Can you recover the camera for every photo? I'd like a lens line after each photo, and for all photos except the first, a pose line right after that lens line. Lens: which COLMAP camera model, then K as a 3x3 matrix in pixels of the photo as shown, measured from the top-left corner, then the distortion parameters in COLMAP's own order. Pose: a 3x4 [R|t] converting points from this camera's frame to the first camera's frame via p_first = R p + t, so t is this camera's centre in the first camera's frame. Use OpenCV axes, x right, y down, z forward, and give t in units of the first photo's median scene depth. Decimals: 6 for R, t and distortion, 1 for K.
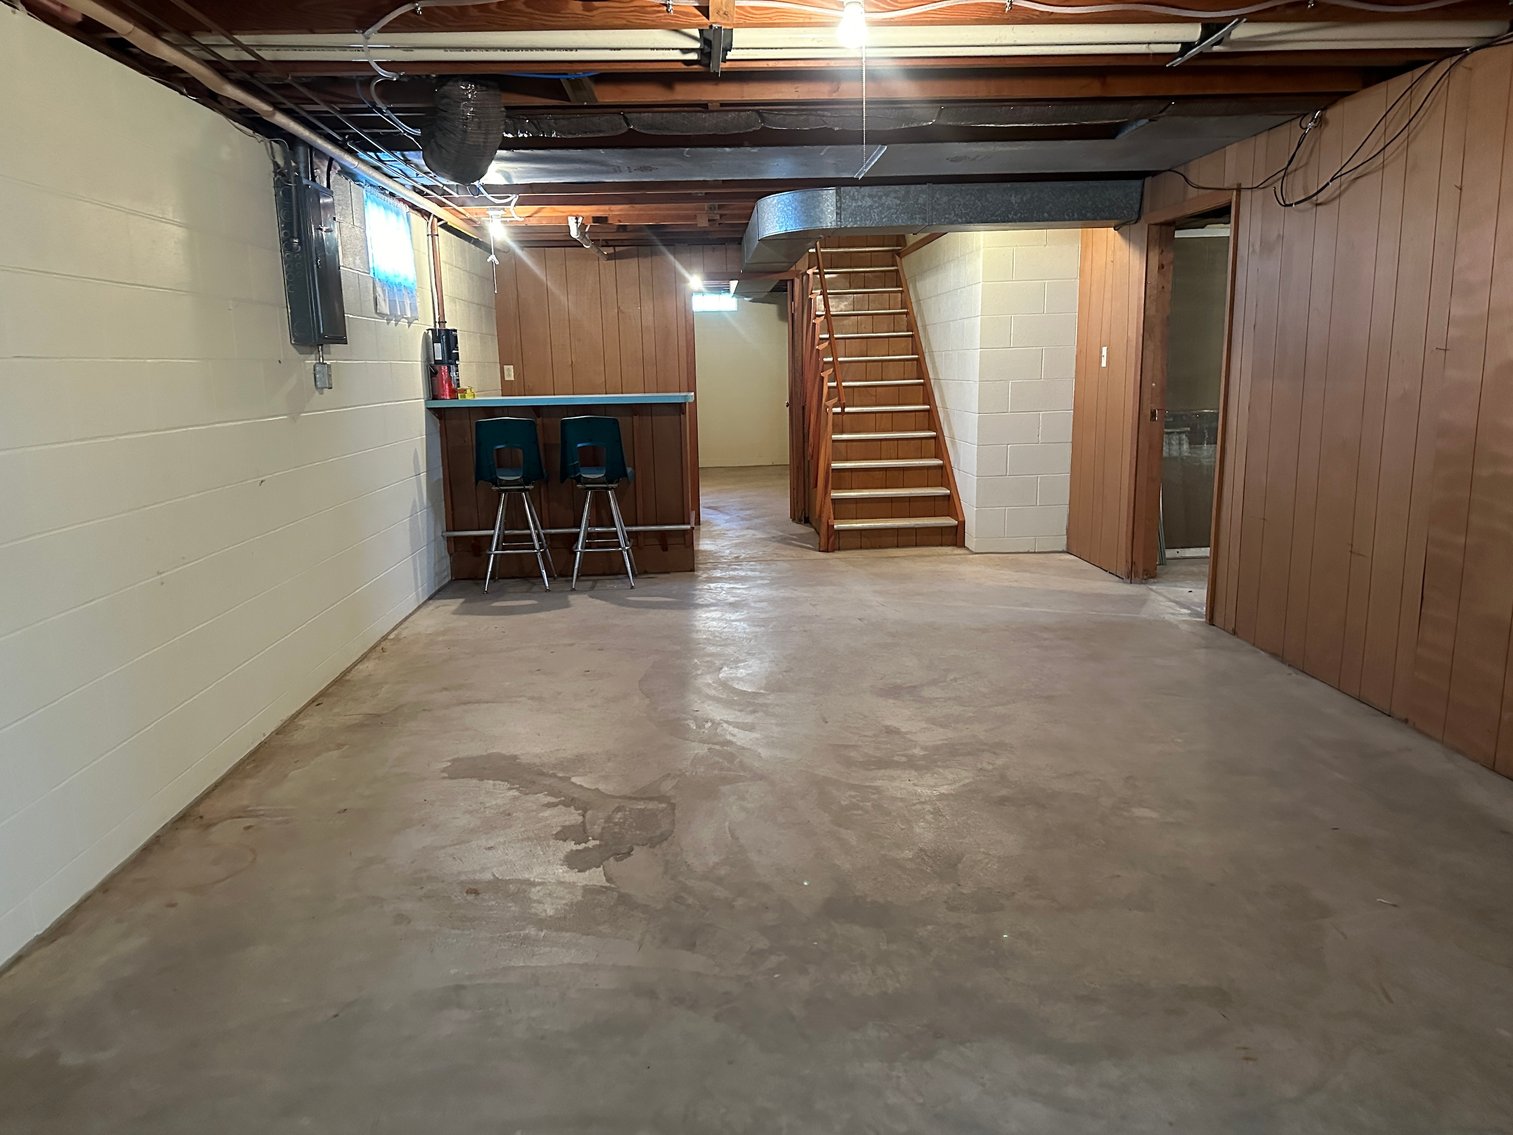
lens RADIAL K [[1070.3, 0, 758.0], [0, 1070.3, 566.4], [0, 0, 1]] dist [0.069446, -0.079346]
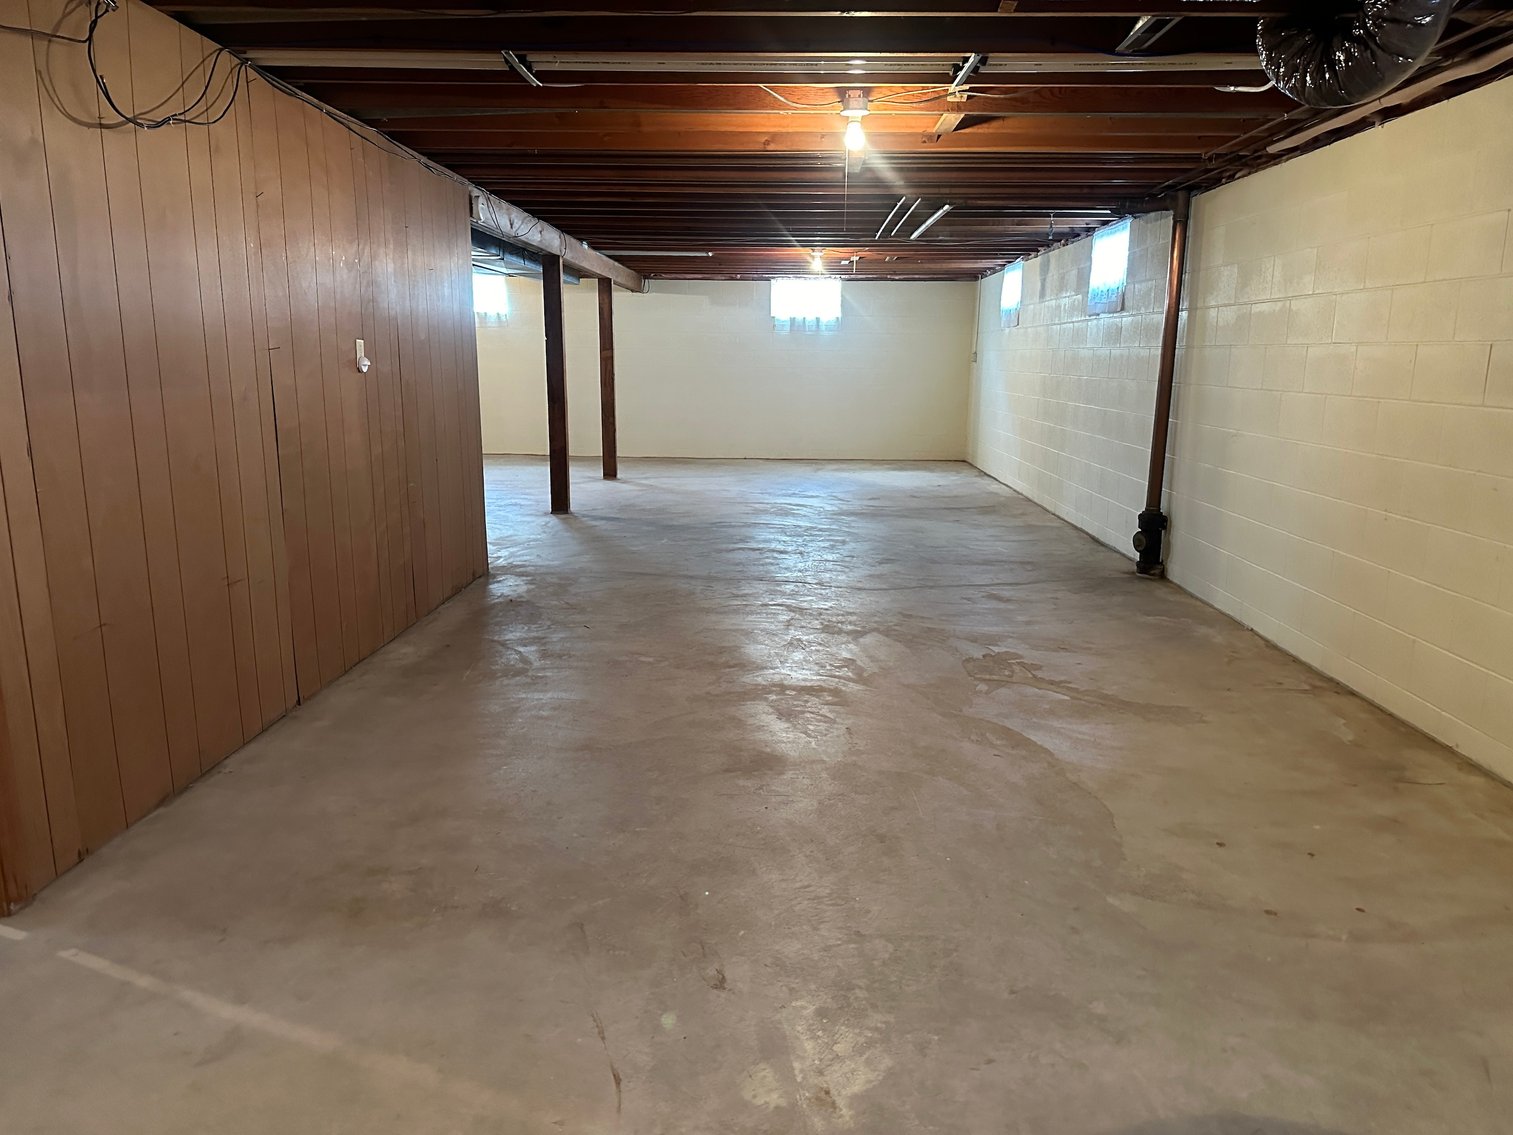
lens RADIAL K [[1070.3, 0, 749.0], [0, 1070.3, 570.4], [0, 0, 1]] dist [0.069446, -0.079346]
pose [[-0.996360, -0.003557, 0.085165, 0.078064], [0.028776, 0.926439, 0.375344, -0.383453], [-0.080235, 0.376429, -0.922965, 2.021293]]
